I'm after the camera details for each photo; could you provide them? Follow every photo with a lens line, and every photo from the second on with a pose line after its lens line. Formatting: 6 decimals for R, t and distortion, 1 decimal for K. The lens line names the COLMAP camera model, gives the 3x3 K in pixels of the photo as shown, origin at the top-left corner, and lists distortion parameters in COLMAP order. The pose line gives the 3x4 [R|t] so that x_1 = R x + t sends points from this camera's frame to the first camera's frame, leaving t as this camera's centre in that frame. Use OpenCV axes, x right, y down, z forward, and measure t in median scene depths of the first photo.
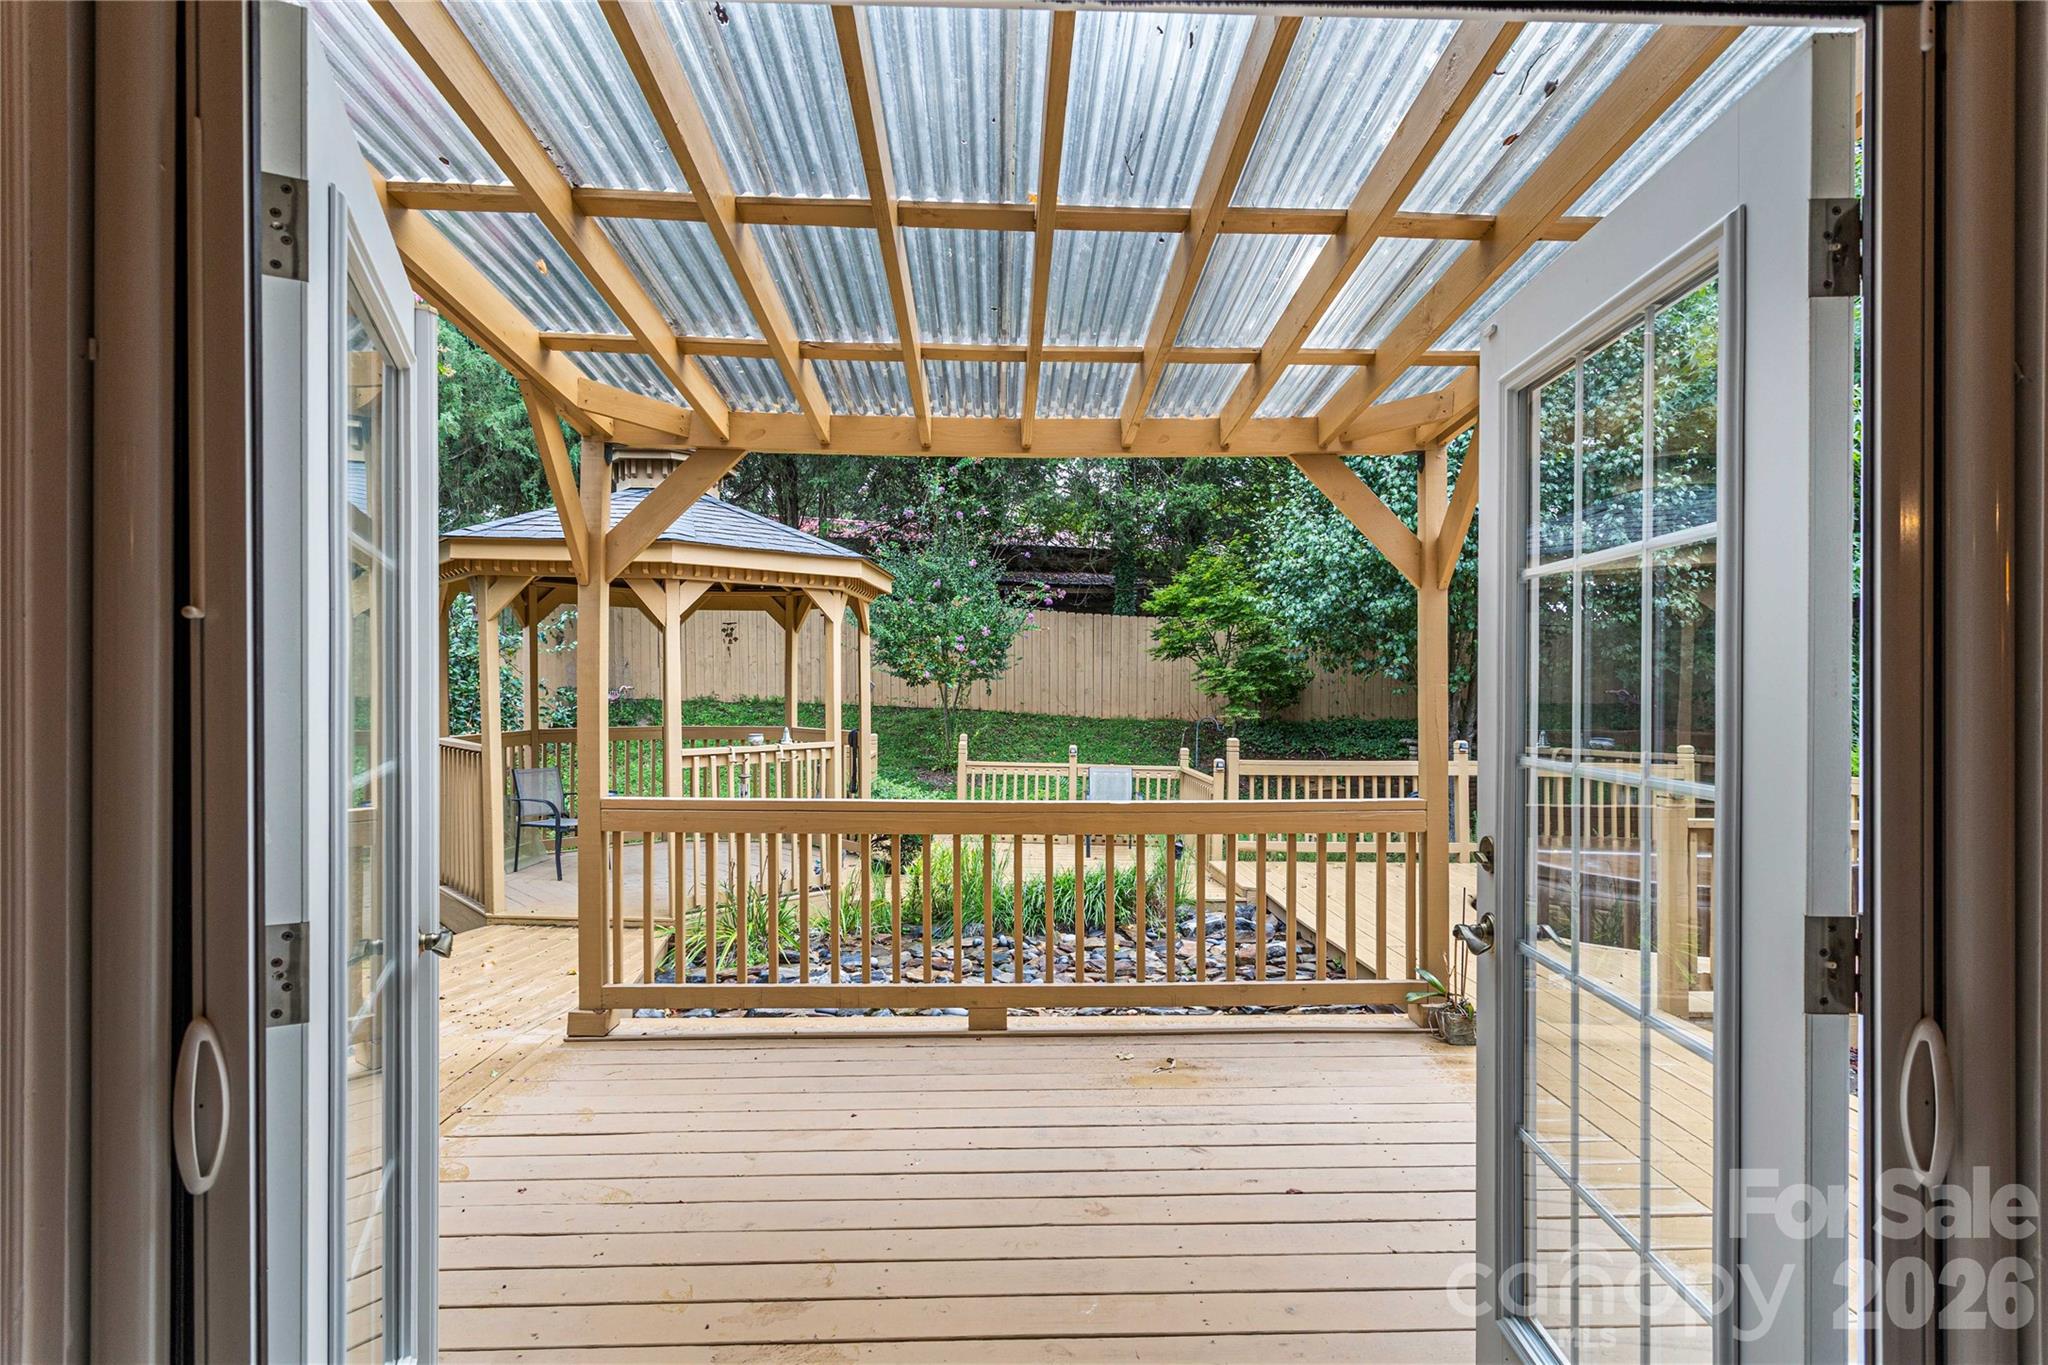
lens RADIAL K [[960.7, 0, 1041.7], [0, 960.7, 687.5], [0, 0, 1]] dist [0.000296, 0.003248]
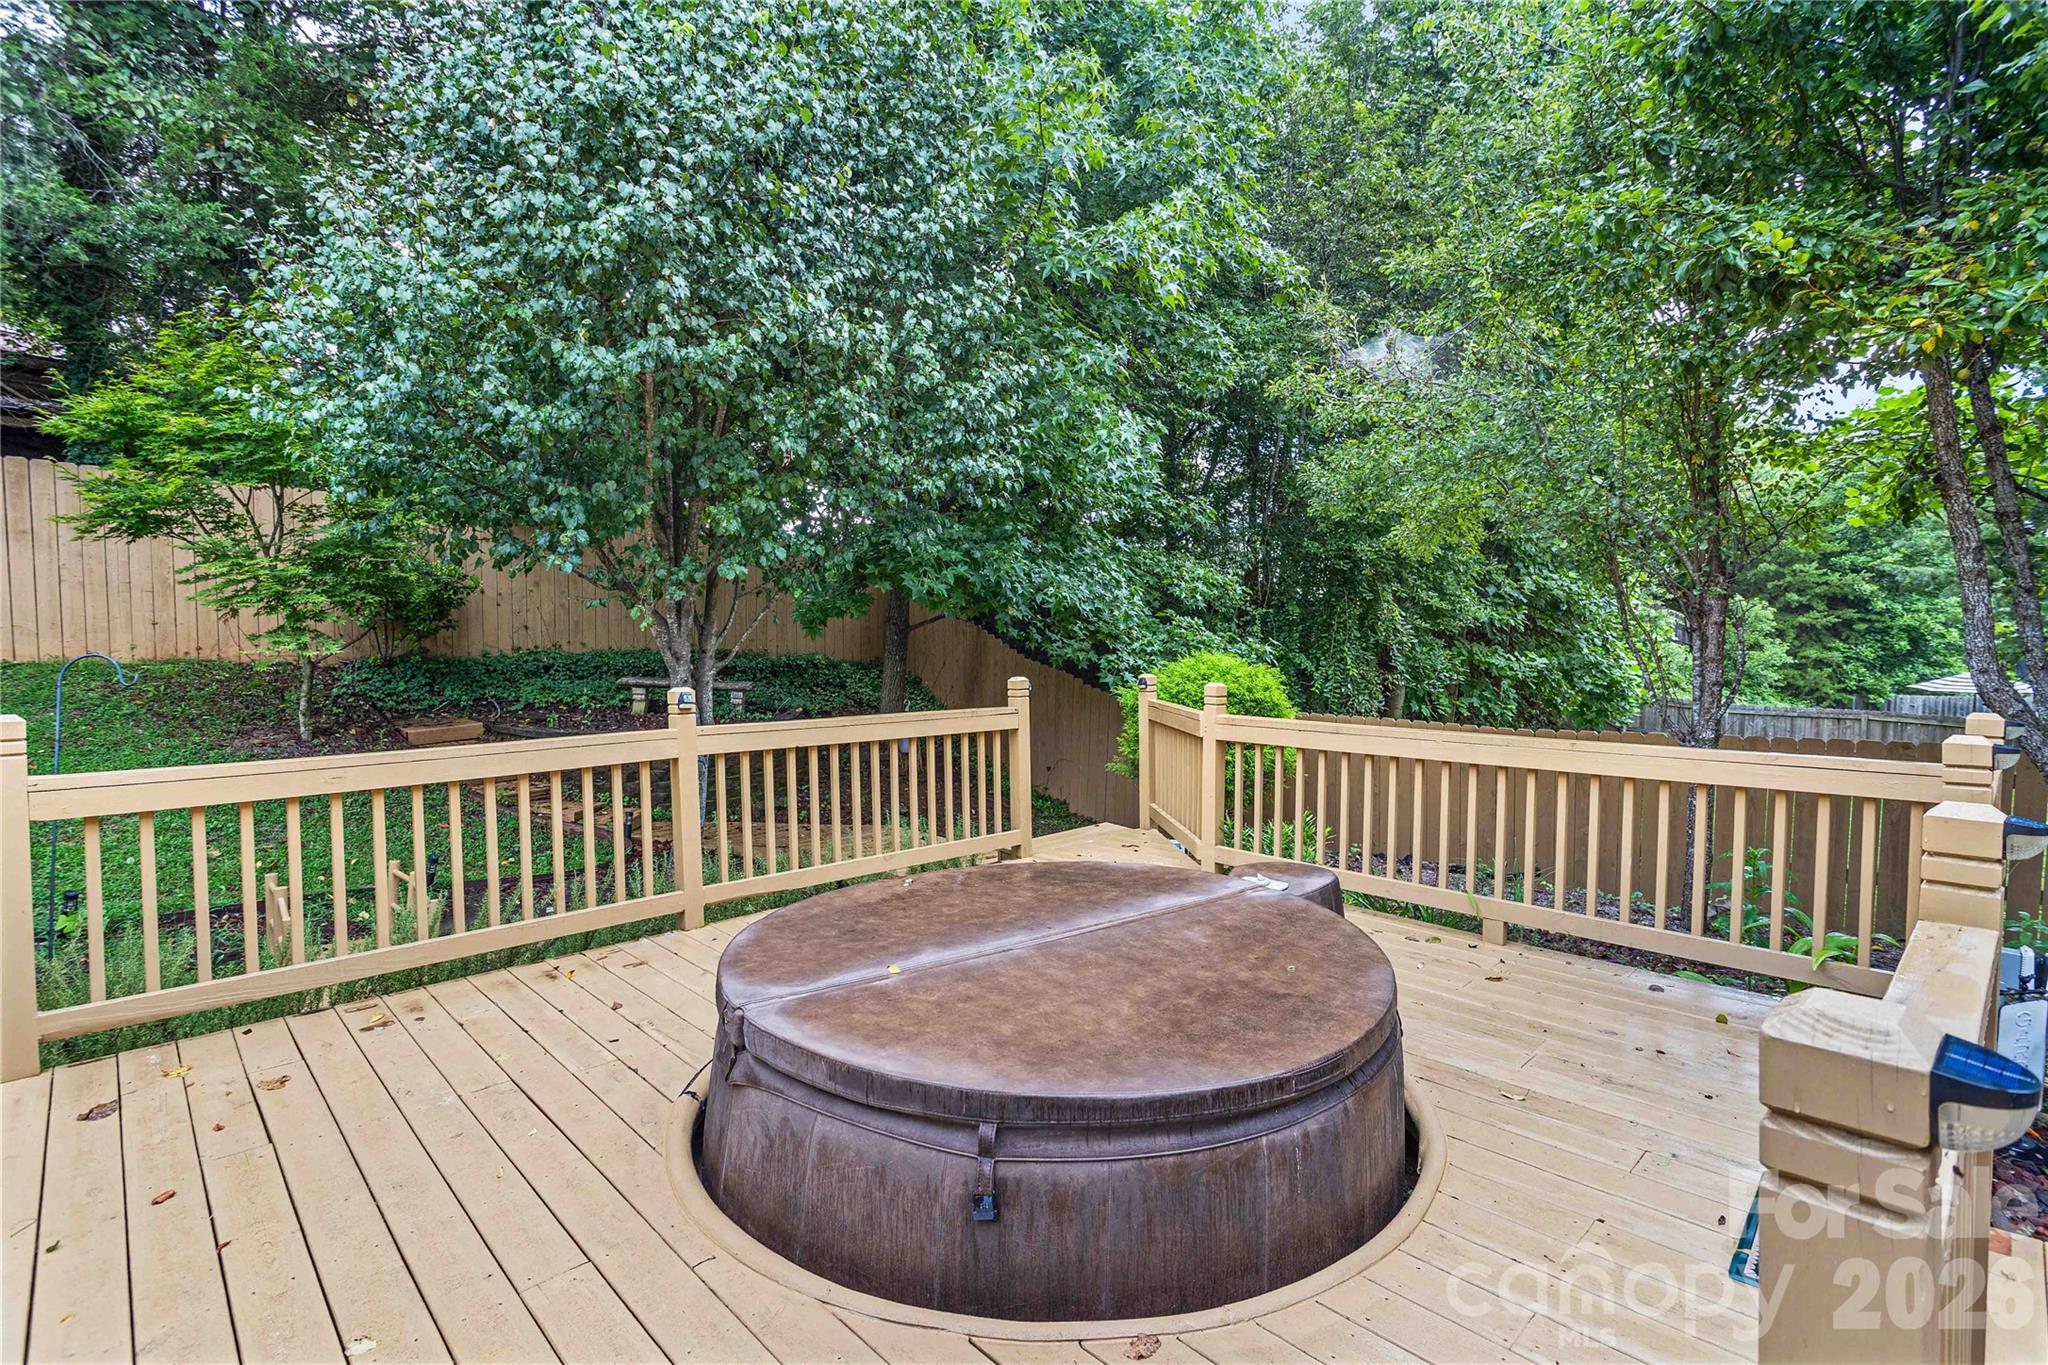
lens RADIAL K [[960.7, 0, 1043.1], [0, 960.7, 675.8], [0, 0, 1]] dist [0.000296, 0.003248]
pose [[0.740638, -0.042606, 0.670553, 0.244158], [0.002774, 0.998173, 0.060359, 0.019612], [-0.671899, -0.042844, 0.739402, 0.511493]]
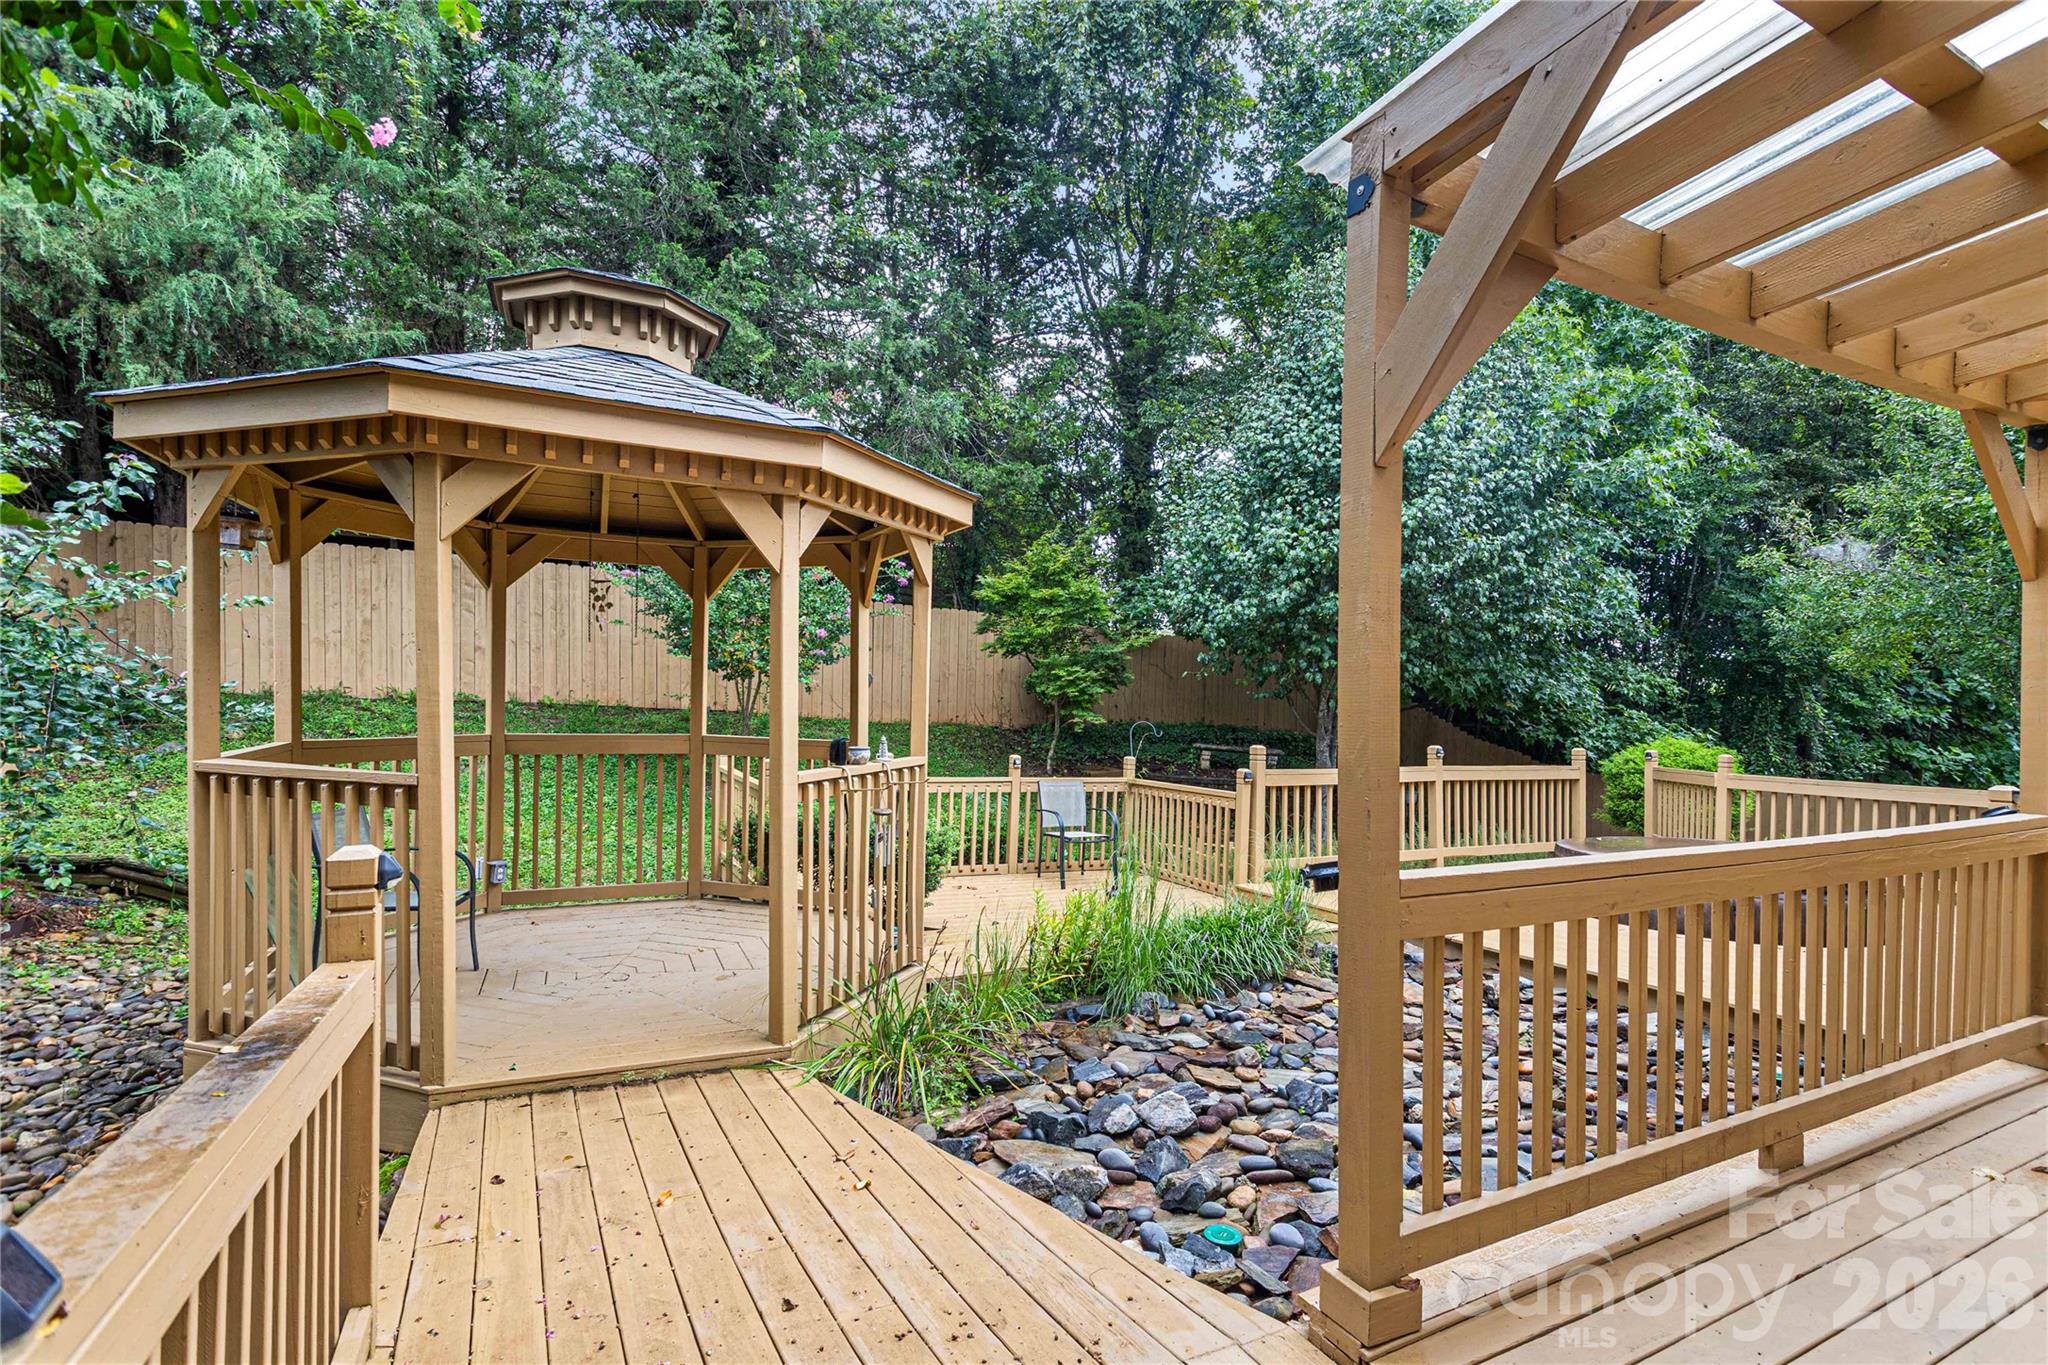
lens RADIAL K [[960.7, 0, 1069.5], [0, 960.7, 710.0], [0, 0, 1]] dist [0.000296, 0.003248]
pose [[0.894736, 0.007743, 0.446527, -0.352801], [-0.015959, 0.999765, 0.014642, 0.010136], [-0.446309, -0.020227, 0.894650, 0.285253]]
